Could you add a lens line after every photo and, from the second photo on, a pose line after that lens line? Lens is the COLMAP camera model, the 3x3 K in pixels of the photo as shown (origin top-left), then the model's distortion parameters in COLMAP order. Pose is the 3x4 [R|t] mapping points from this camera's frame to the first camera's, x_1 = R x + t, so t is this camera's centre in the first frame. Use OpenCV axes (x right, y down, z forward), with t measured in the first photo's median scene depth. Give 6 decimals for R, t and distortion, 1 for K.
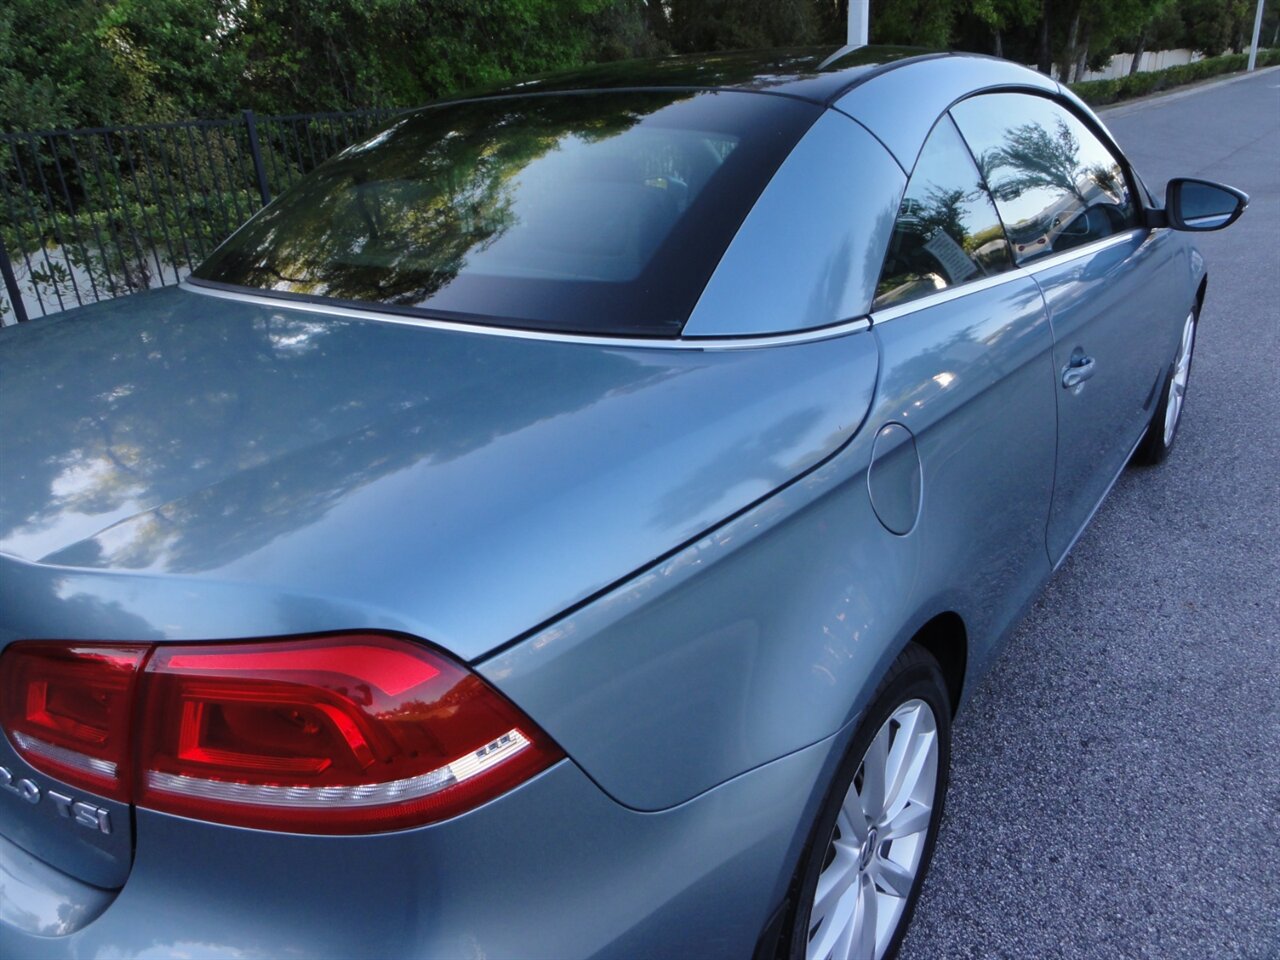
lens RADIAL K [[915.2, 0, 640.0], [0, 915.2, 480.0], [0, 0, 1]] dist [0.003162, -0.003532]
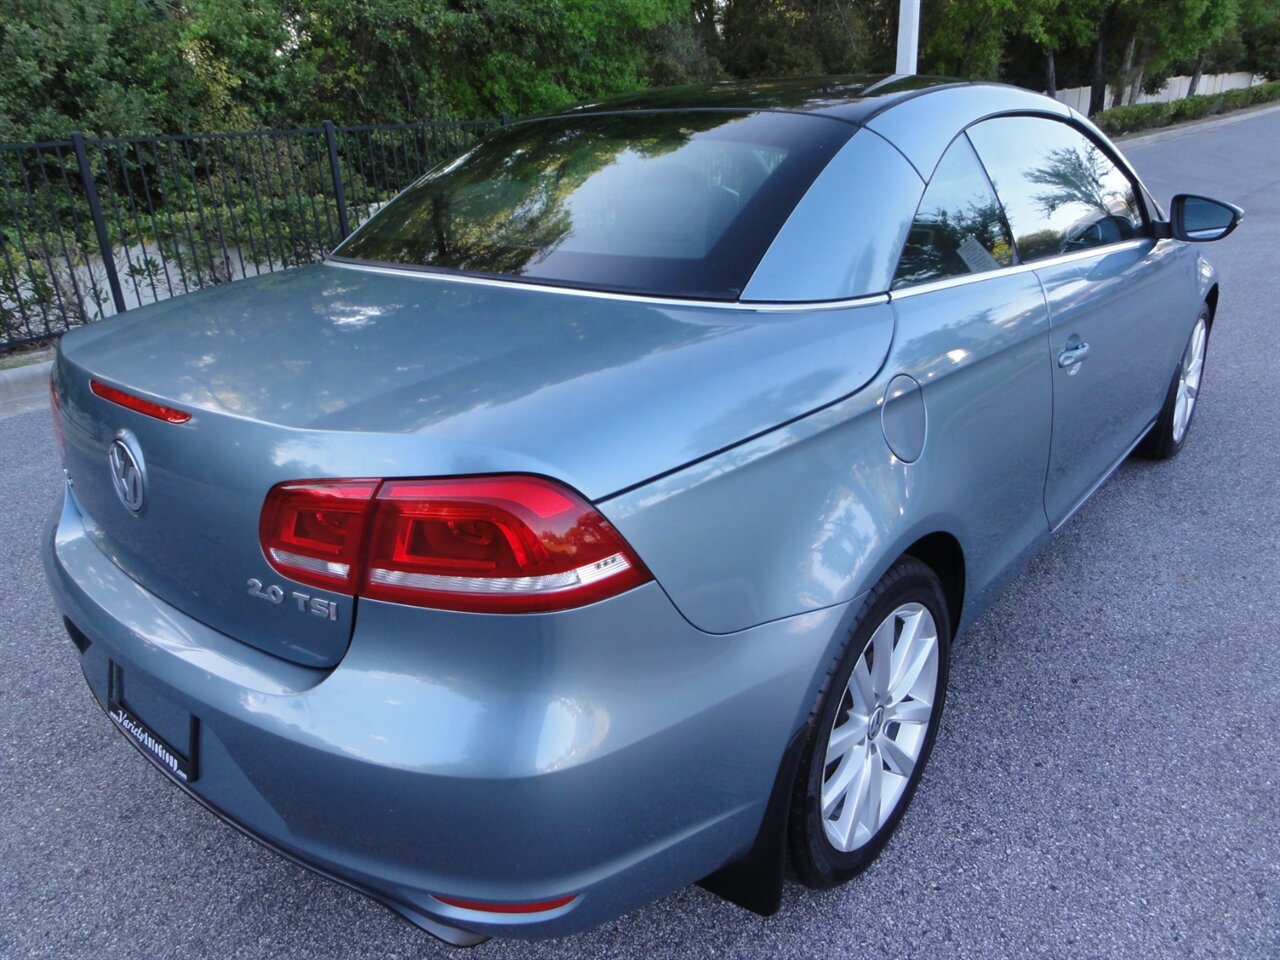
lens RADIAL K [[915.2, 0, 640.0], [0, 915.2, 480.0], [0, 0, 1]] dist [0.003162, -0.003532]
pose [[0.998675, 0.031207, -0.040923, -0.013500], [-0.031789, 0.999401, -0.013661, 0.047231], [0.040472, 0.014944, 0.999069, -0.118302]]
